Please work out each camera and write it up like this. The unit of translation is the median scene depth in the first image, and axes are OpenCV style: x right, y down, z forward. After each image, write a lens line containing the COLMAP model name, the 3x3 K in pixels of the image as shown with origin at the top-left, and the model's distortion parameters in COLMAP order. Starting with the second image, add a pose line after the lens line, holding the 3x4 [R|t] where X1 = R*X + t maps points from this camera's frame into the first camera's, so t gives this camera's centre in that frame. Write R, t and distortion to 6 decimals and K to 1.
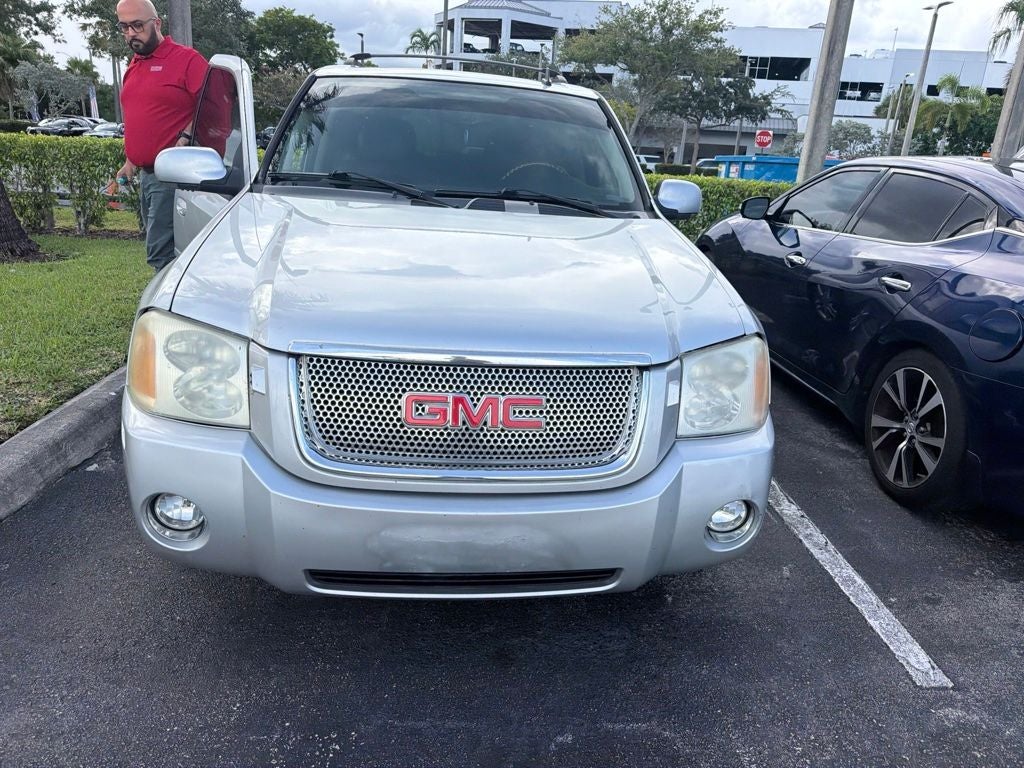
lens RADIAL K [[722.0, 0, 512.0], [0, 722.0, 384.0], [0, 0, 1]] dist [0.003598, -0.008784]
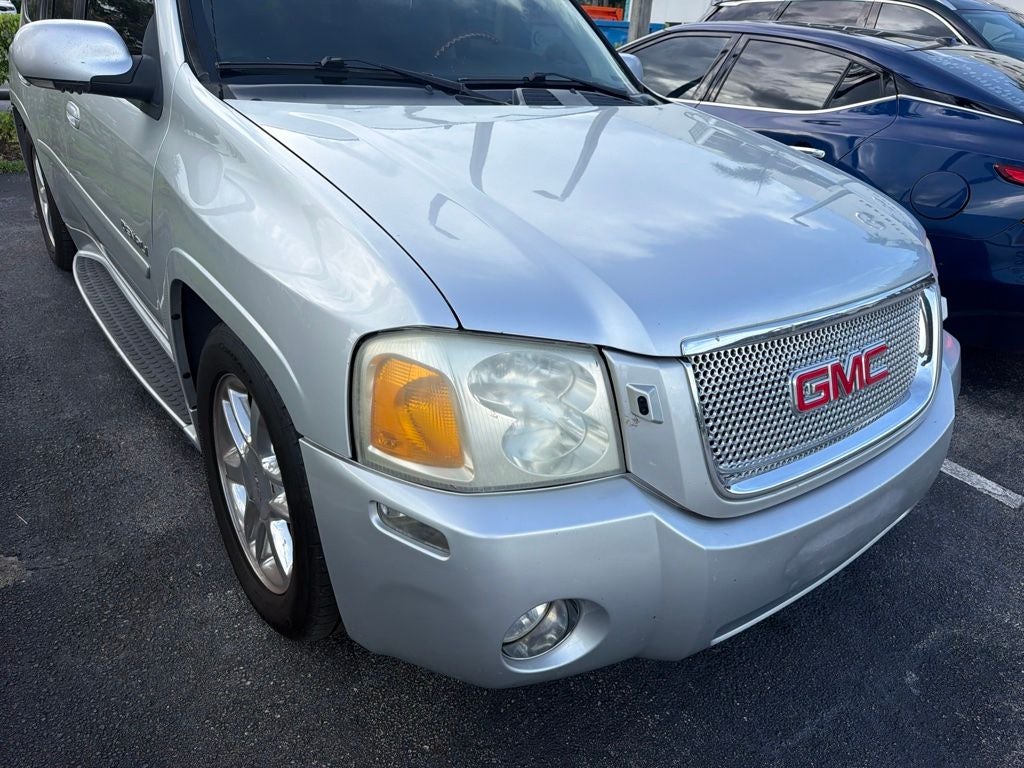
lens RADIAL K [[719.6, 0, 511.2], [0, 719.6, 378.2], [0, 0, 1]] dist [0.005567, -0.010996]
pose [[0.857612, -0.228263, 0.460865, -0.645158], [0.145456, 0.967176, 0.208360, -0.159012], [-0.493299, -0.111656, 0.862664, 0.405538]]
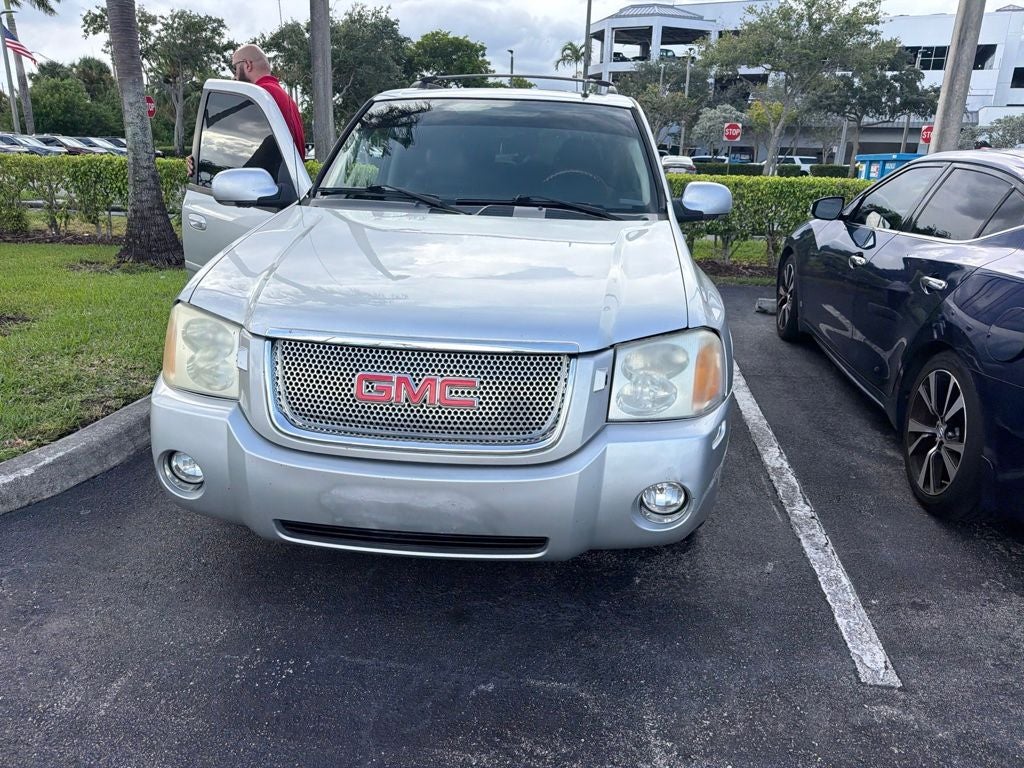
lens RADIAL K [[719.6, 0, 511.2], [0, 719.6, 378.2], [0, 0, 1]] dist [0.005567, -0.010996]
pose [[0.979866, 0.023041, -0.198323, 0.274243], [-0.026682, 0.999521, -0.015709, 0.027978], [0.197866, 0.020684, 0.980011, -0.074683]]
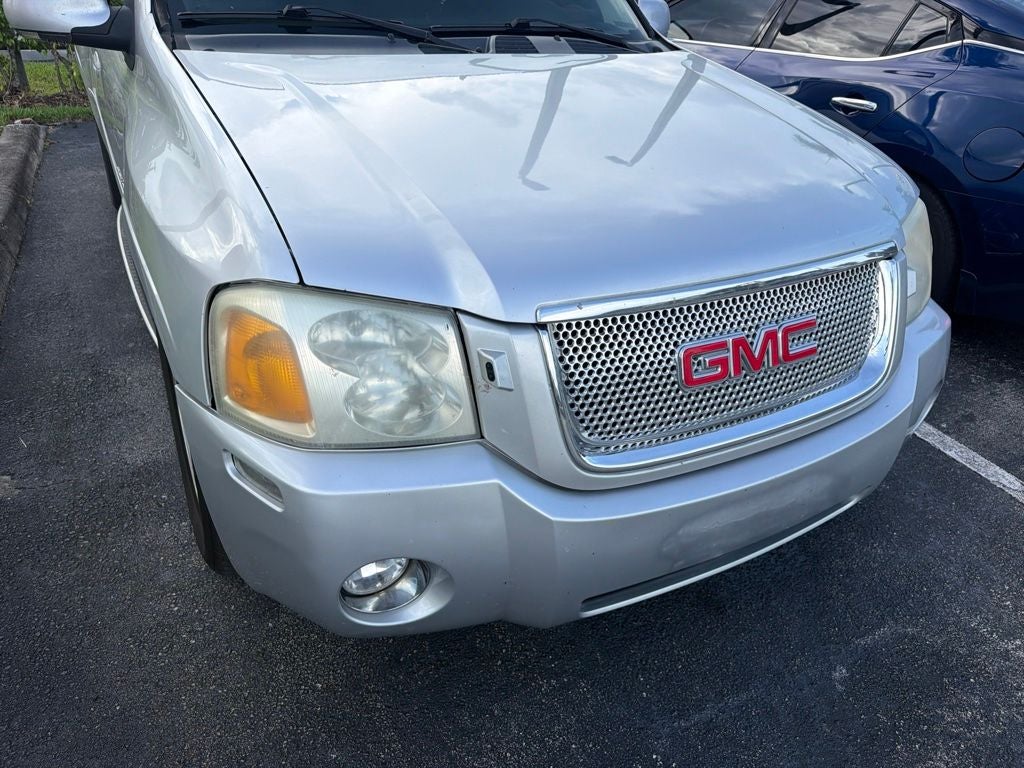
lens RADIAL K [[719.6, 0, 511.2], [0, 719.6, 378.2], [0, 0, 1]] dist [0.005567, -0.010996]
pose [[0.923136, -0.206824, 0.324106, -0.463146], [0.126665, 0.959524, 0.251535, -0.137085], [-0.363011, -0.191148, 0.911968, 0.328845]]
